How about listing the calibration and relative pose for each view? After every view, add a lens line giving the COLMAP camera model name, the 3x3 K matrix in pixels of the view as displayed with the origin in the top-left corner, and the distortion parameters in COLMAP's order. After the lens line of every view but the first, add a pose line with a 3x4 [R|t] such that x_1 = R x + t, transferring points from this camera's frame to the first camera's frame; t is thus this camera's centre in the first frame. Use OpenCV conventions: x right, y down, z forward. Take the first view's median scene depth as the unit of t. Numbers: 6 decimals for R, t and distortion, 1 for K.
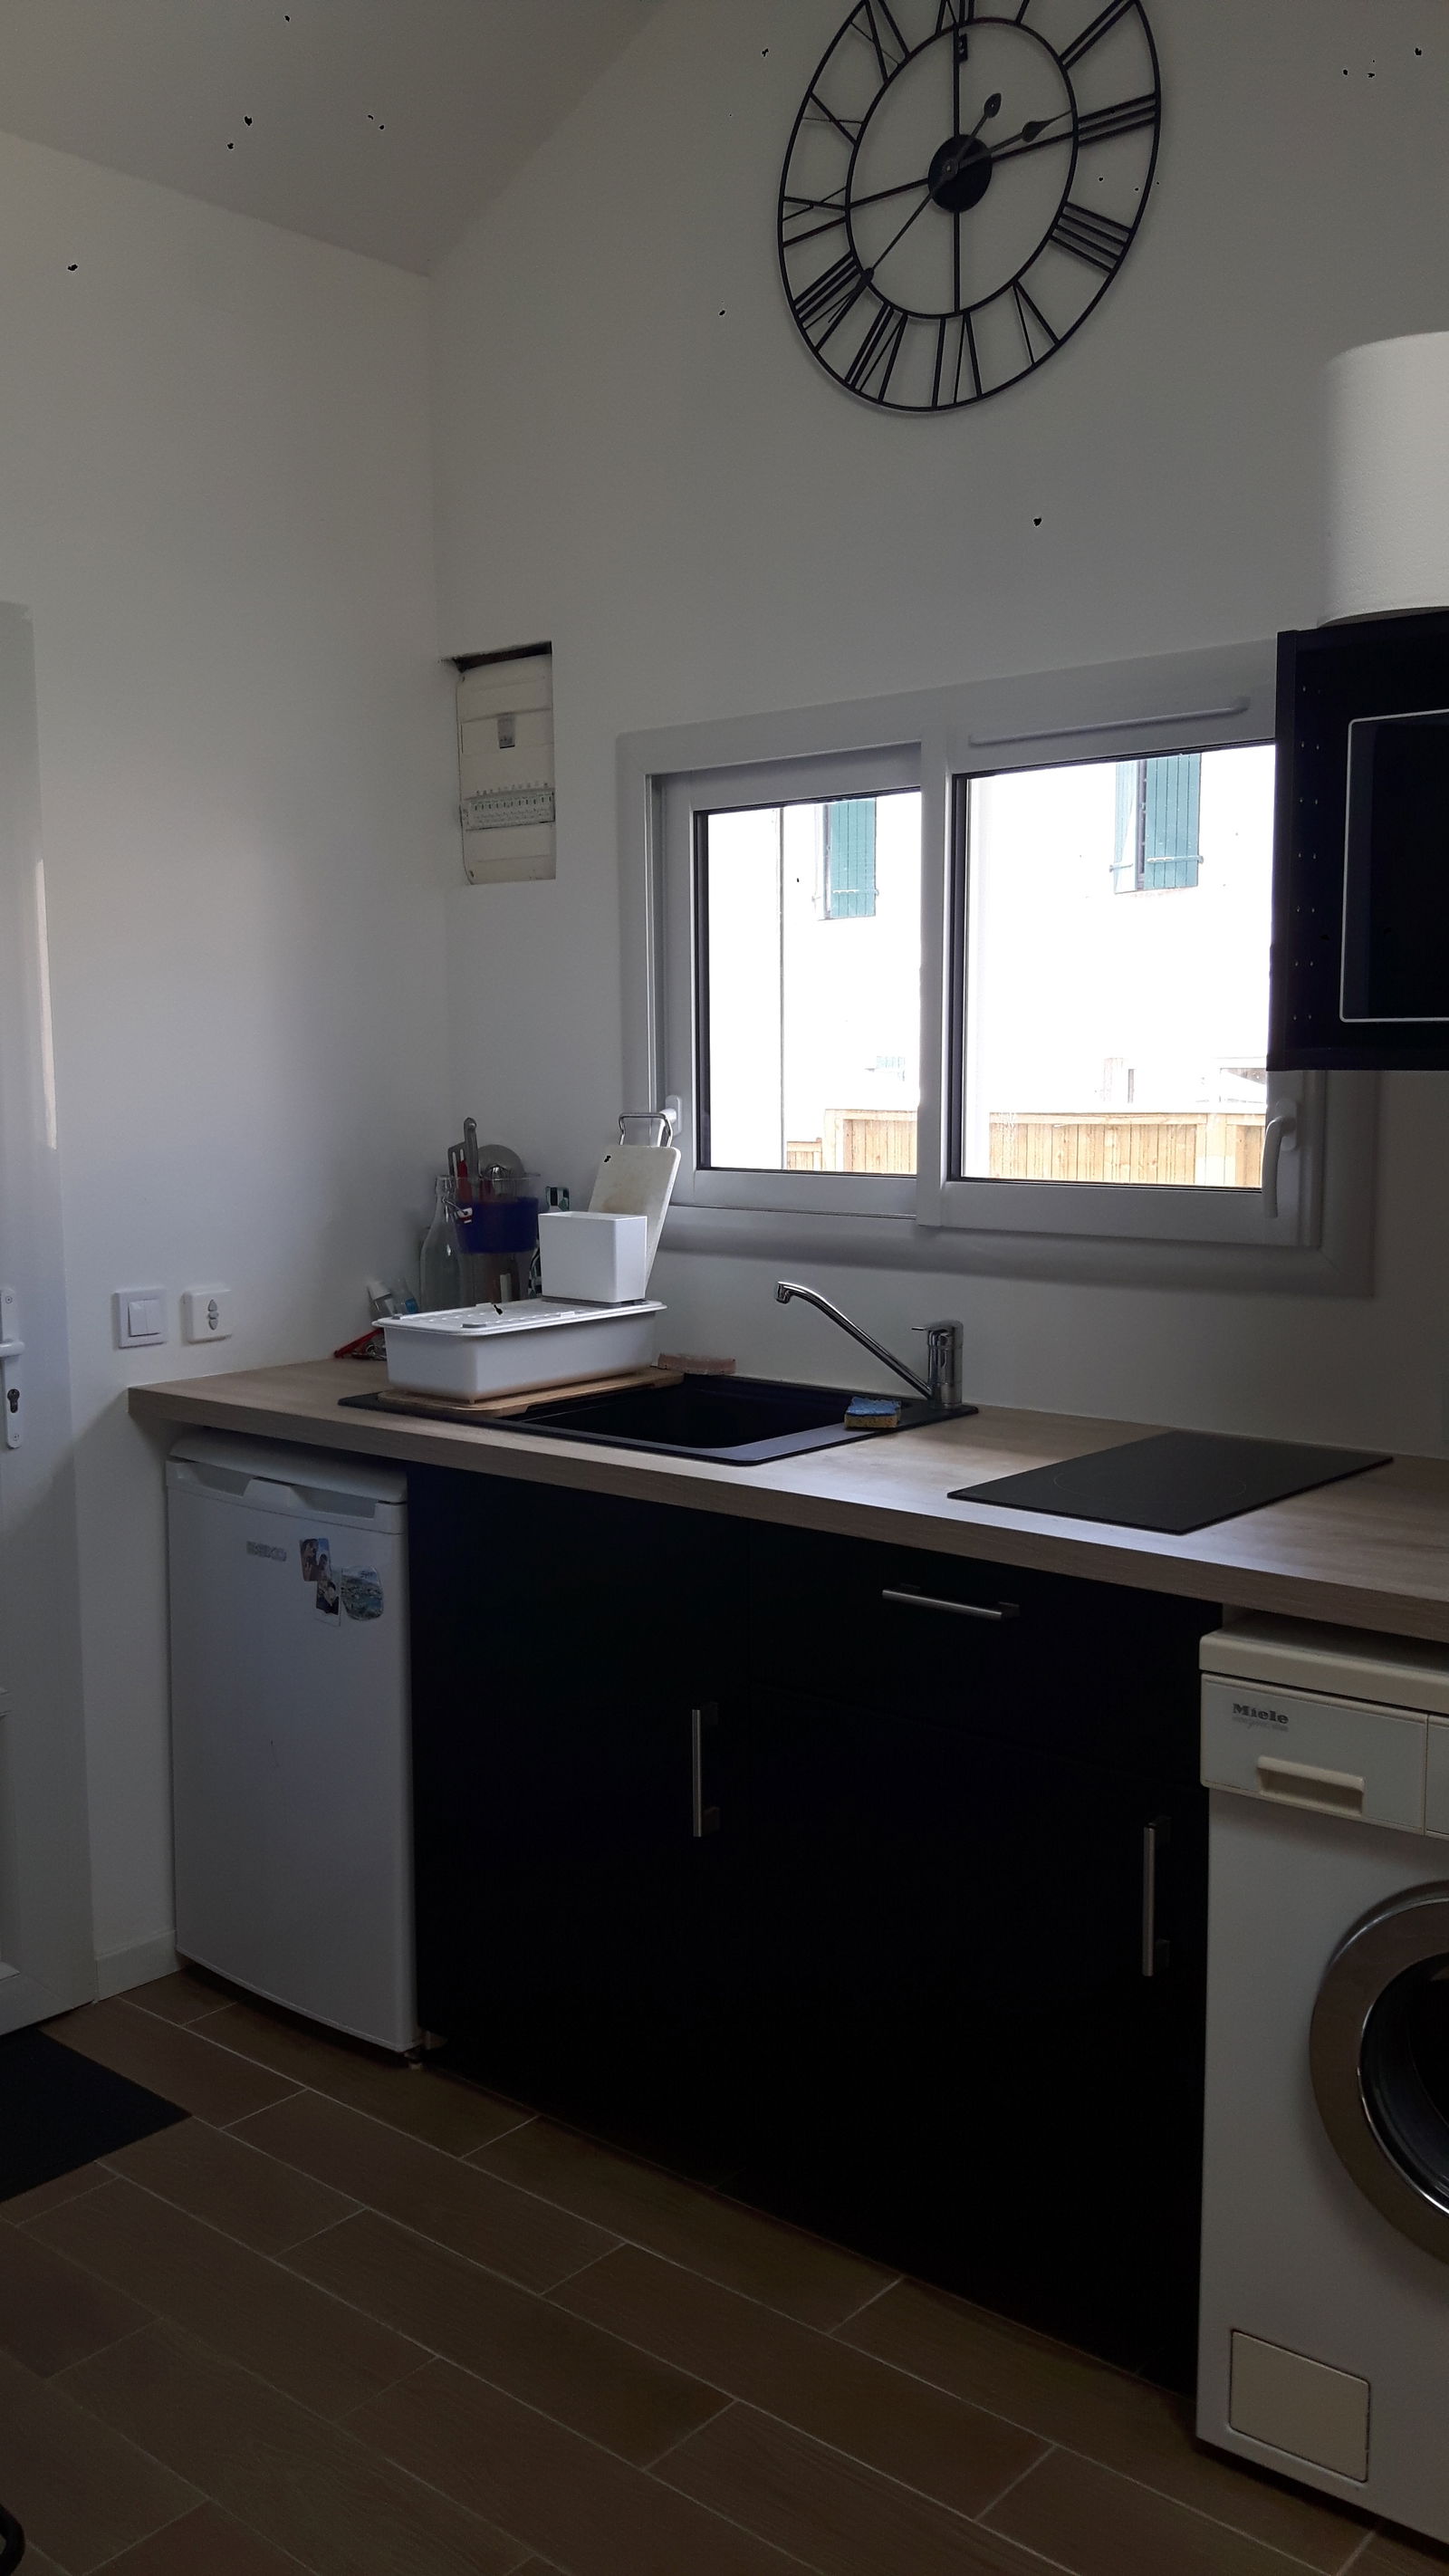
lens RADIAL K [[2090.5, 0, 724.5], [0, 2090.5, 1288.0], [0, 0, 1]] dist [0.177162, -0.431087]
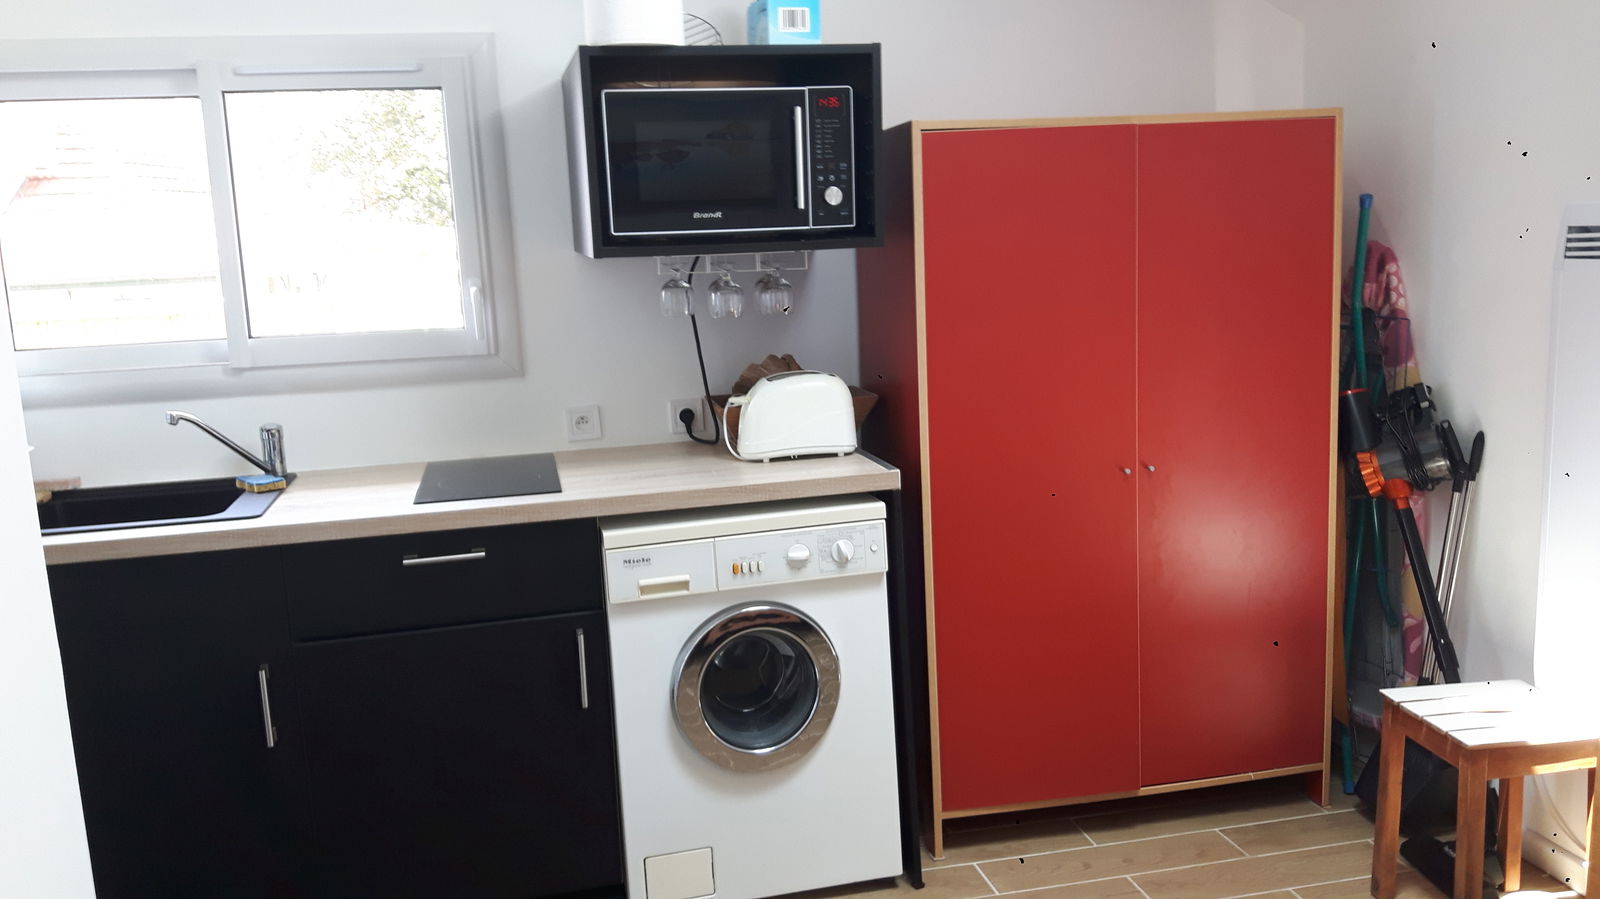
lens RADIAL K [[1298.5, 0, 800.0], [0, 1298.5, 449.5], [0, 0, 1]] dist [0.177162, -0.431087]
pose [[0.618570, -0.145805, 0.772083, -0.425906], [0.125616, 0.988344, 0.086006, -0.001125], [-0.775623, 0.043785, 0.629675, 0.027921]]
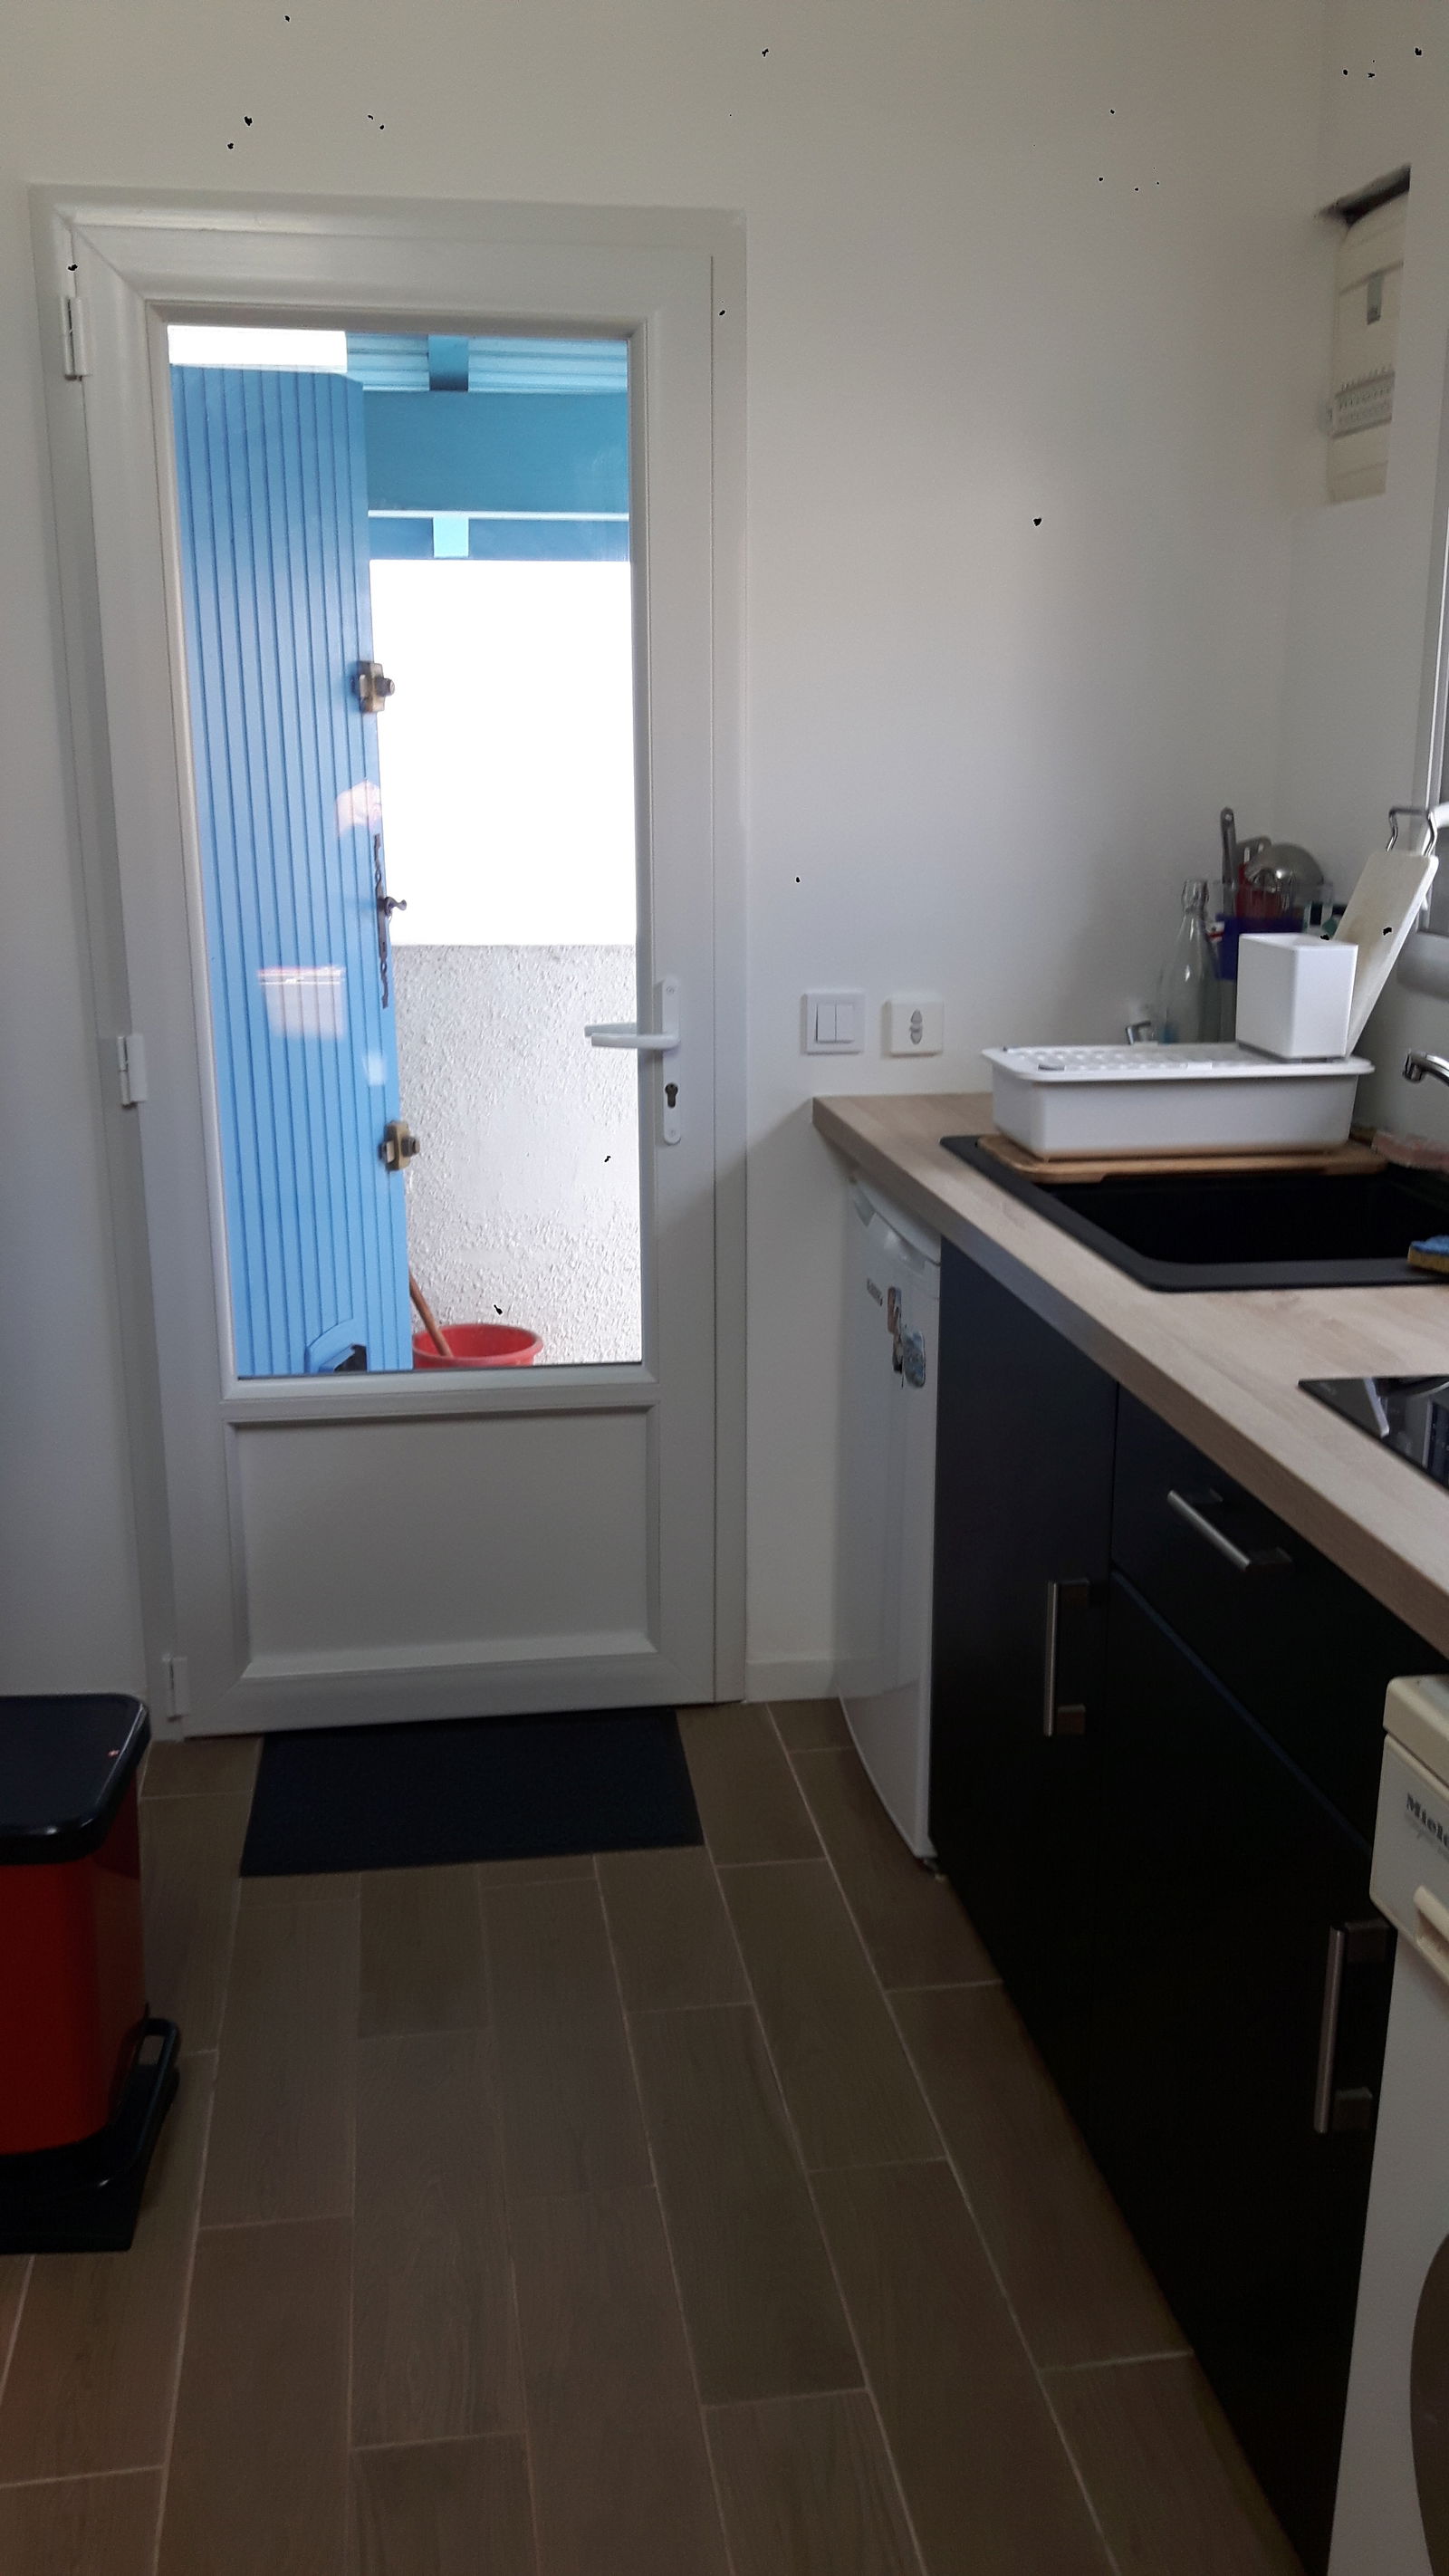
lens RADIAL K [[2090.5, 0, 724.5], [0, 2090.5, 1288.0], [0, 0, 1]] dist [0.177162, -0.431087]
pose [[0.762169, 0.172772, -0.623897, 0.301474], [-0.082336, 0.981774, 0.171292, -0.027128], [0.642120, -0.079184, 0.762503, 0.271927]]
